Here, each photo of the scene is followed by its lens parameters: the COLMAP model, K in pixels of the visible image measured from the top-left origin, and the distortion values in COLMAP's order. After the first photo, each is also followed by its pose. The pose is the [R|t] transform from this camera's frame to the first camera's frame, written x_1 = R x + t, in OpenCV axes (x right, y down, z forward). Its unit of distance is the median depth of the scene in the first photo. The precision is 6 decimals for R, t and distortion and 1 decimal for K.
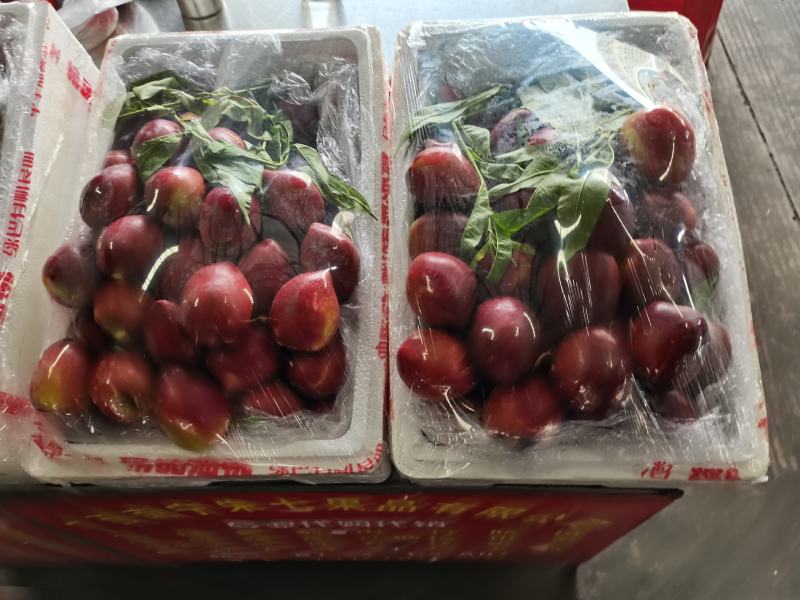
lens RADIAL K [[608.2, 0, 400.6], [0, 608.2, 300.4], [0, 0, 1]] dist [-0.003040, -0.007811]
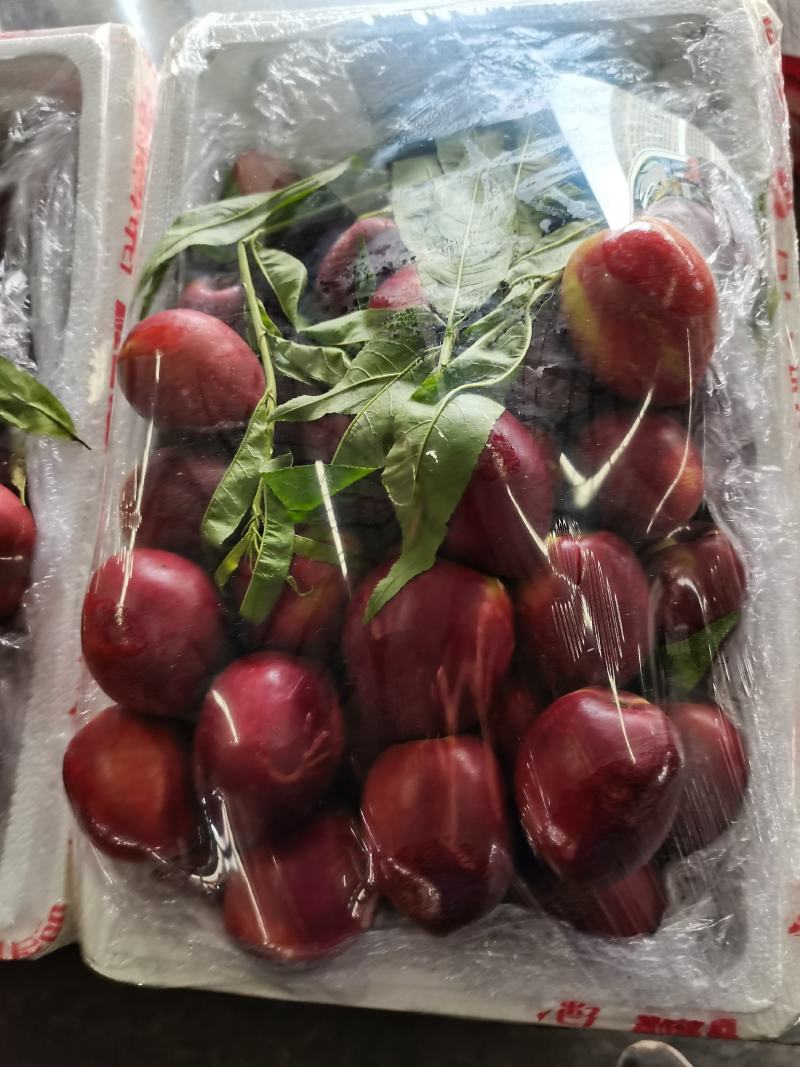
lens RADIAL K [[811.2, 0, 399.2], [0, 811.2, 532.4], [0, 0, 1]] dist [-0.003040, -0.007811]
pose [[0.998083, 0.017345, -0.059415, 0.282327], [-0.007147, 0.985808, 0.167727, -0.192876], [0.061481, -0.166981, 0.984041, 0.363653]]
